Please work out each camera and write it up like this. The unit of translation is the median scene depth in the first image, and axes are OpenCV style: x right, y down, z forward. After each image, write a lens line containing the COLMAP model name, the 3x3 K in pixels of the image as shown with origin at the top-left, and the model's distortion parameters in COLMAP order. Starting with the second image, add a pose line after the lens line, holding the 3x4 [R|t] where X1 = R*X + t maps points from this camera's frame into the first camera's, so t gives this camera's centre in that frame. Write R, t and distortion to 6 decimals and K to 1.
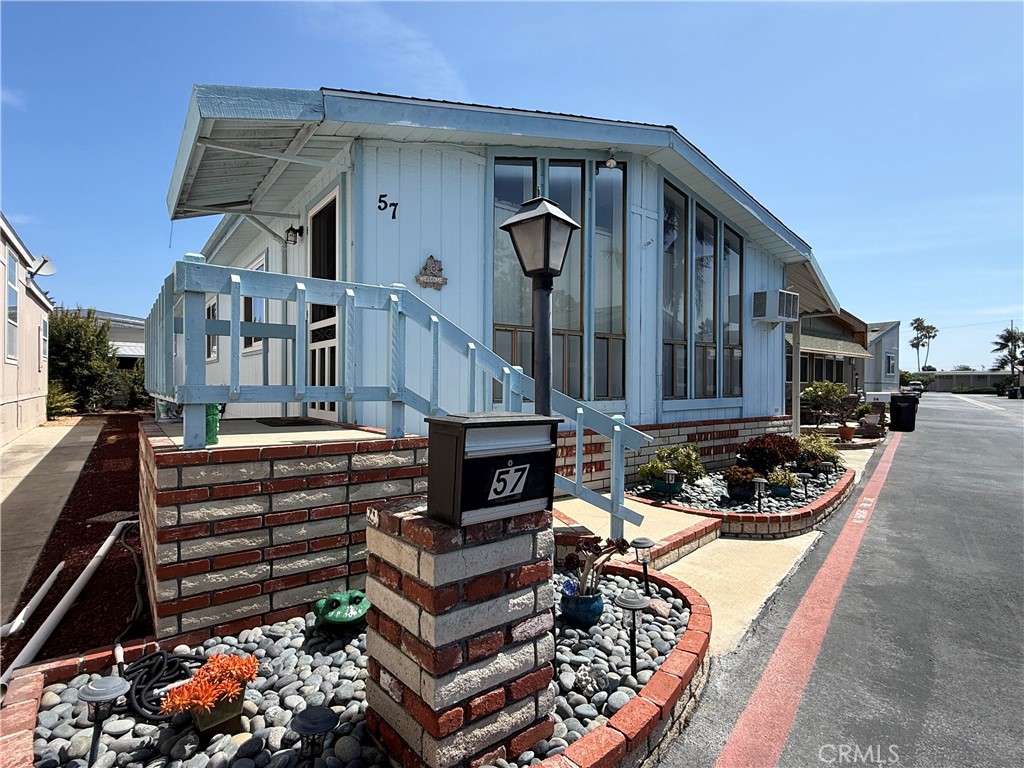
lens RADIAL K [[515.3, 0, 512.0], [0, 515.3, 384.0], [0, 0, 1]] dist [0.000316, 0.000271]
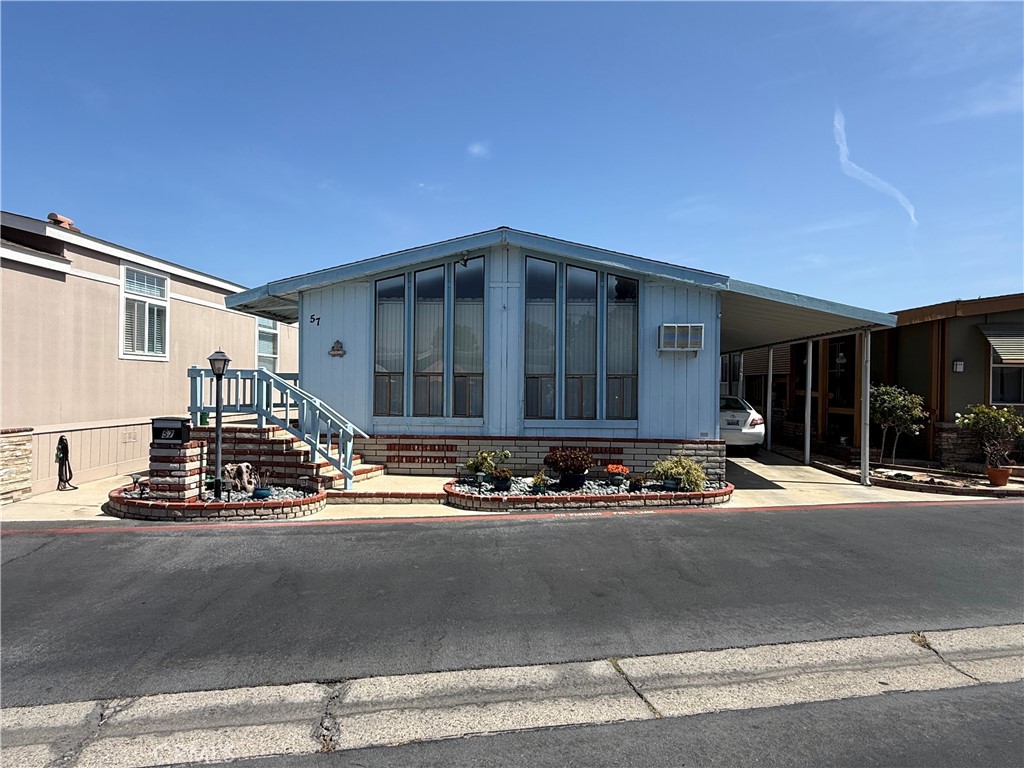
lens RADIAL K [[586.2, 0, 512.0], [0, 586.2, 384.0], [0, 0, 1]] dist [0.007550, 0.002528]
pose [[0.759397, 0.003033, -0.650621, 1.314681], [-0.009317, 0.999937, -0.006214, -0.052952], [0.650561, 0.010780, 0.759377, -0.197404]]
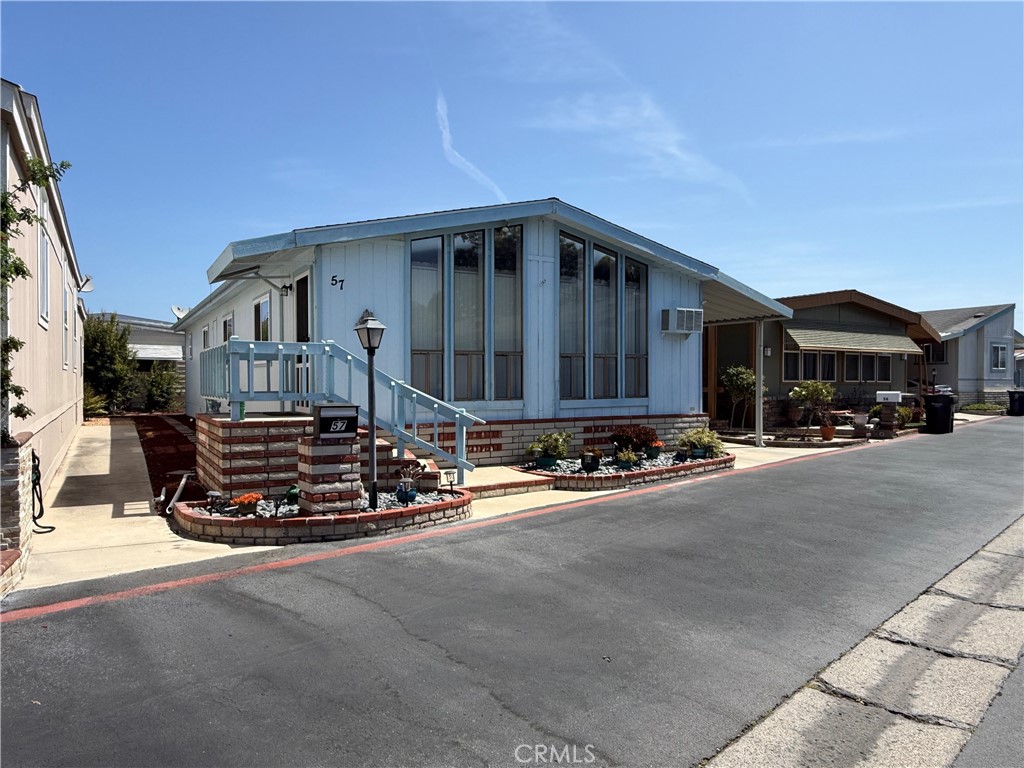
lens RADIAL K [[680.0, 0, 512.0], [0, 680.0, 384.0], [0, 0, 1]] dist [0.000482, -0.002310]
pose [[0.993182, -0.005721, -0.116437, 0.386246], [0.006269, 0.999971, 0.004347, -0.018098], [0.116409, -0.005048, 0.993189, -0.750018]]
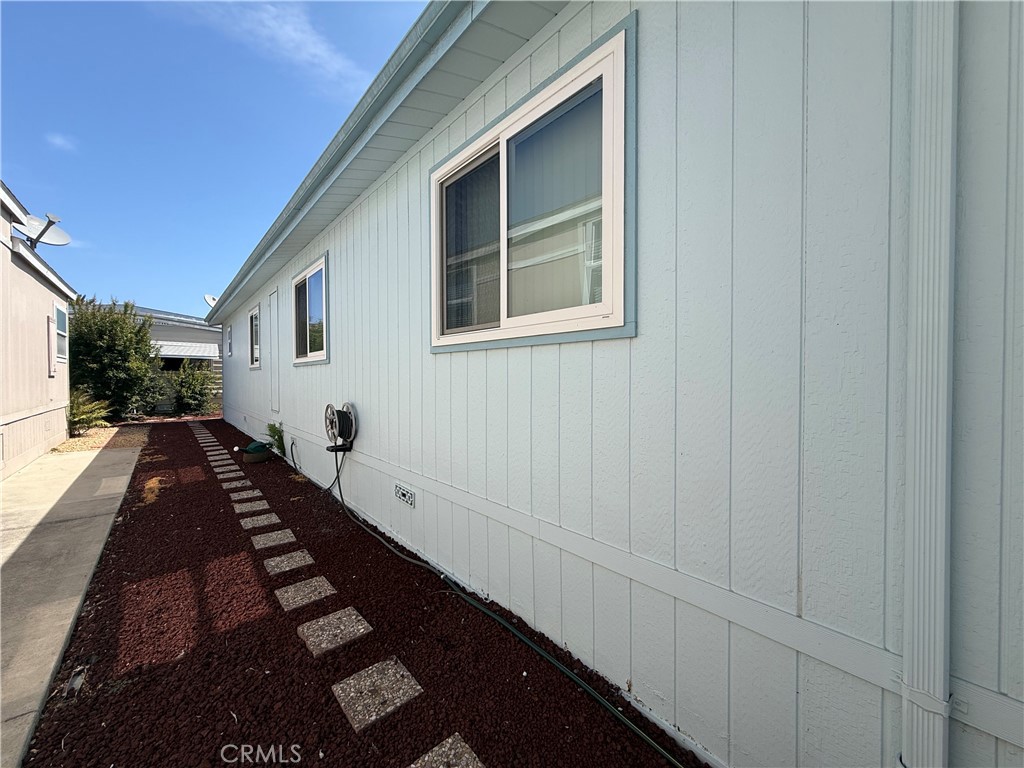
lens RADIAL K [[401.6, 0, 512.0], [0, 401.6, 384.0], [0, 0, 1]] dist [-0.000416, -0.000082]
pose [[0.997955, -0.005840, 0.063648, -0.603338], [0.004929, 0.999883, 0.014452, -0.040219], [-0.063725, -0.014108, 0.997868, 0.792721]]
